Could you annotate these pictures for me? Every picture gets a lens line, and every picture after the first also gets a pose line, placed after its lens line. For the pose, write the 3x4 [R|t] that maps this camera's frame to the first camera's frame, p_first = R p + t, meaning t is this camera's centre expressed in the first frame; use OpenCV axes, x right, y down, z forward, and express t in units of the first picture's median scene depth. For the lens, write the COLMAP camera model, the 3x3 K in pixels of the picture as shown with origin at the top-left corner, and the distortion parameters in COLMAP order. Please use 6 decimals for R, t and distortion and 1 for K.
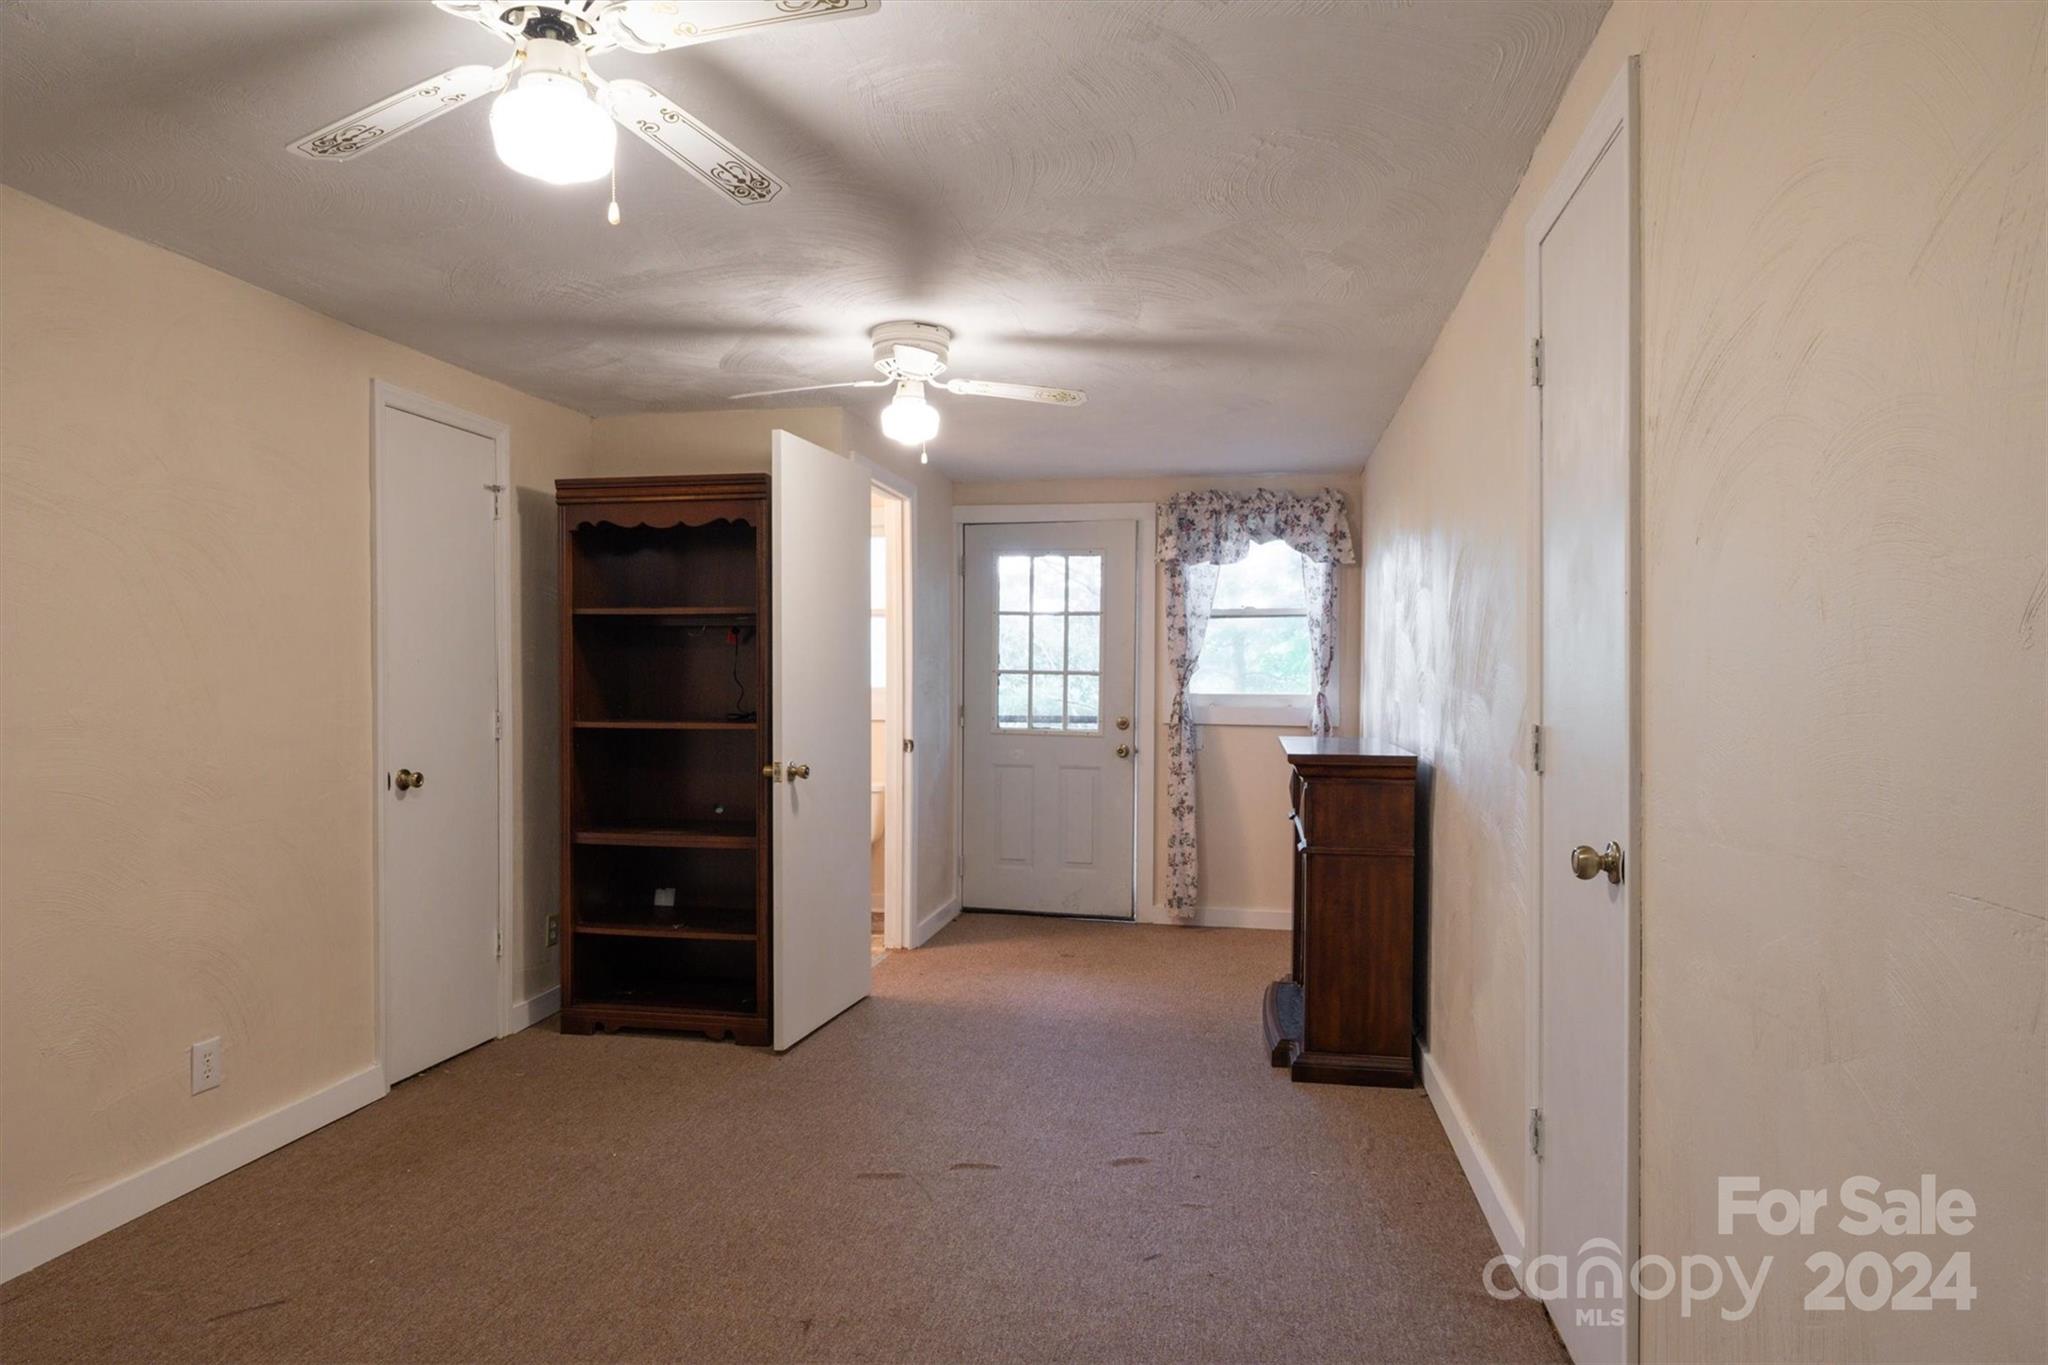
lens RADIAL K [[1201.8, 0, 1017.5], [0, 1201.8, 671.7], [0, 0, 1]] dist [-0.027034, 0.039462]
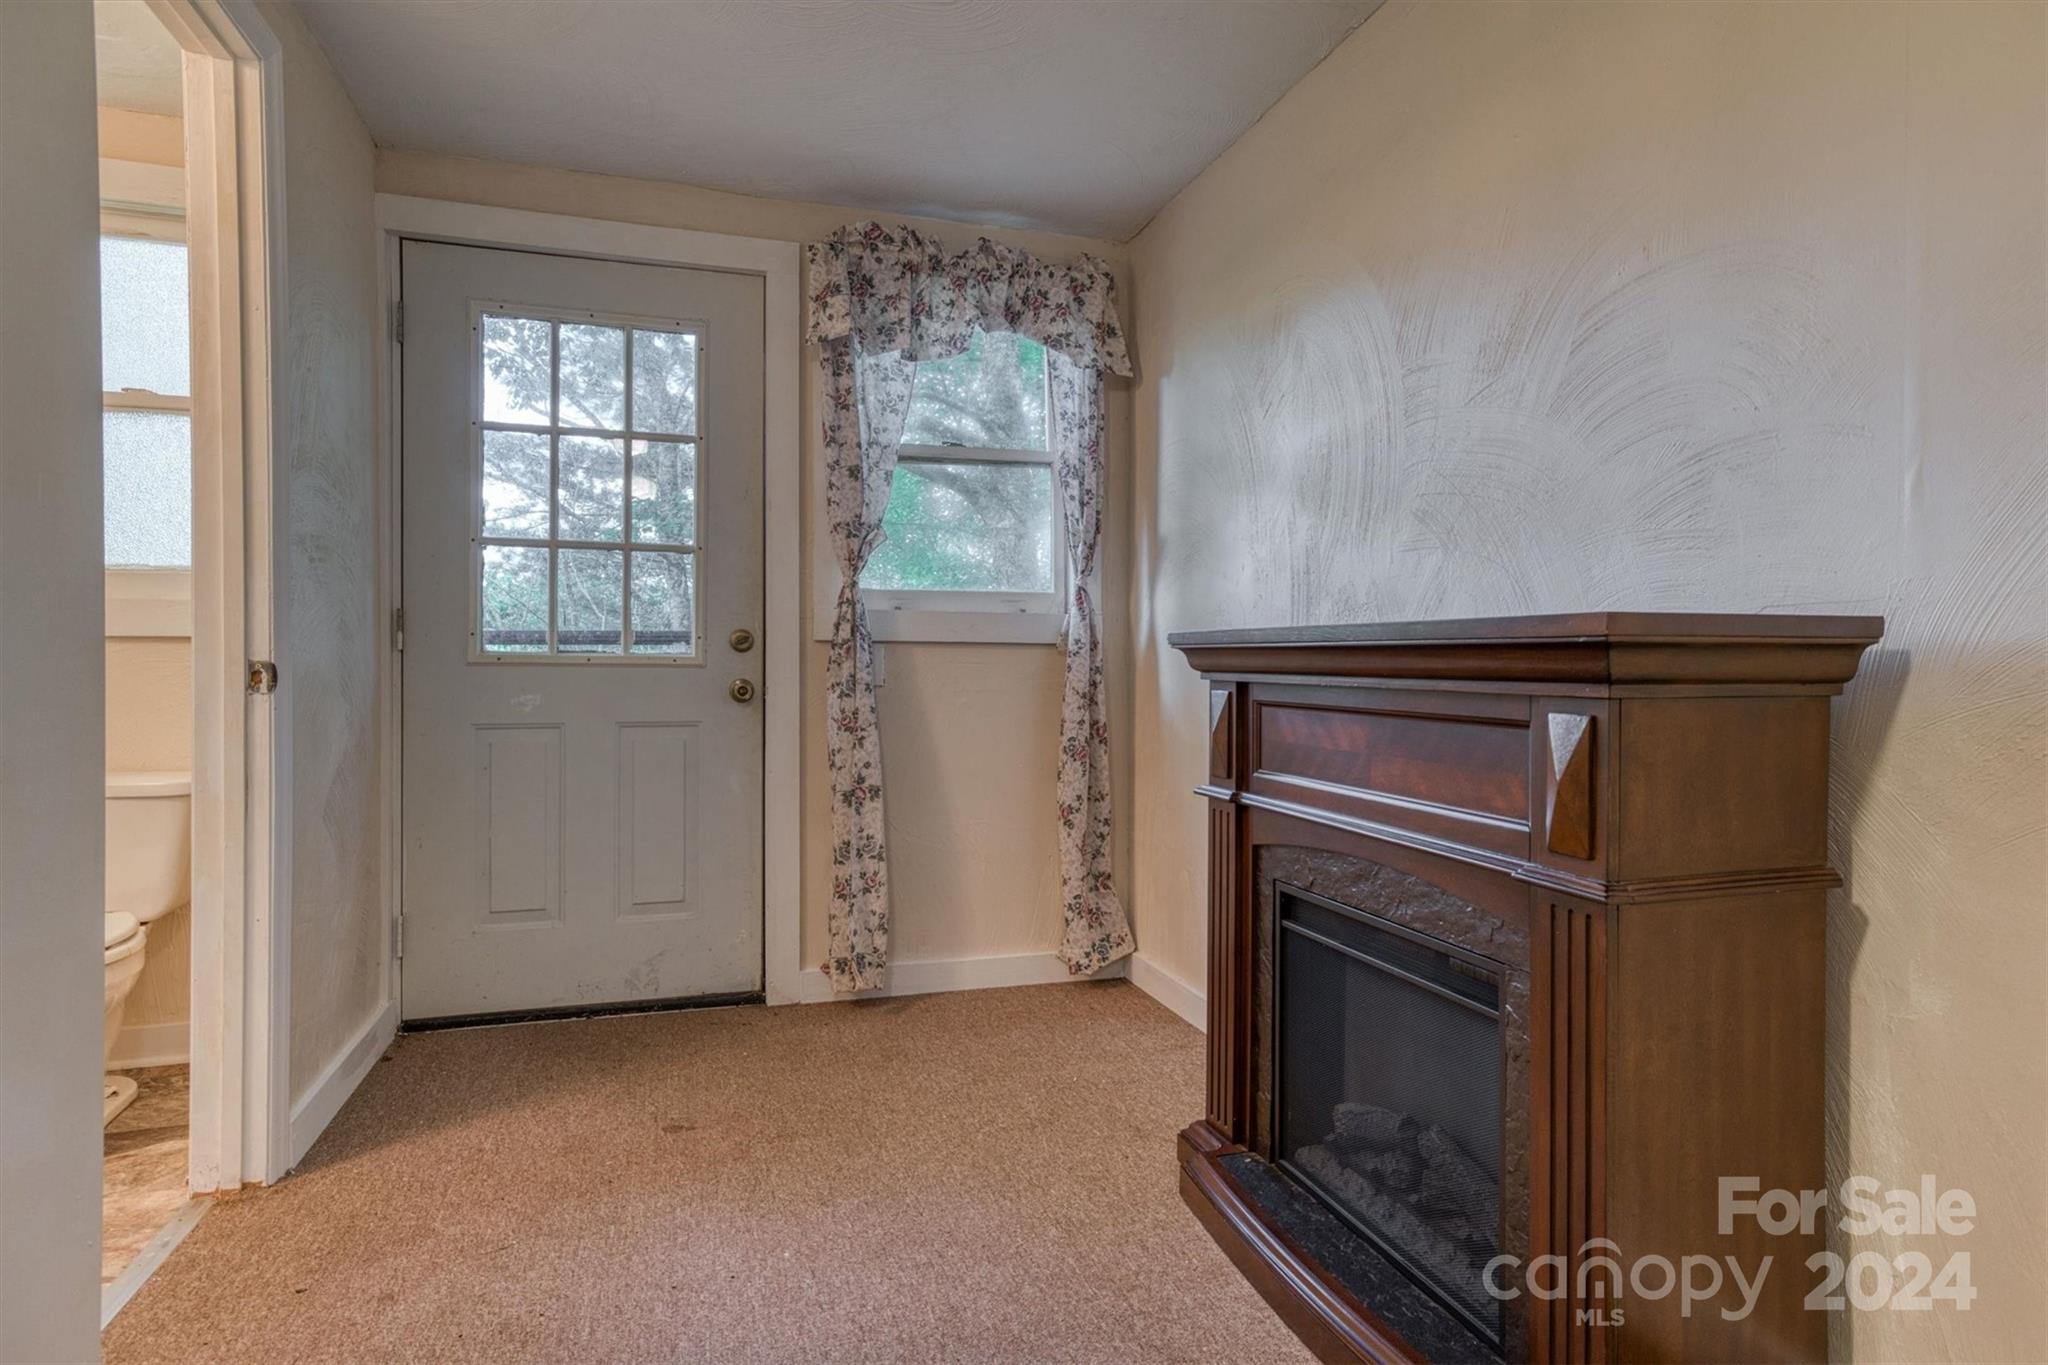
lens RADIAL K [[1090.9, 0, 1008.5], [0, 1090.9, 660.4], [0, 0, 1]] dist [-0.026483, 0.027677]
pose [[0.878851, -0.004282, 0.477076, -0.041413], [0.003129, 0.999990, 0.003212, 0.051996], [-0.477085, -0.001330, 0.878856, 0.525893]]
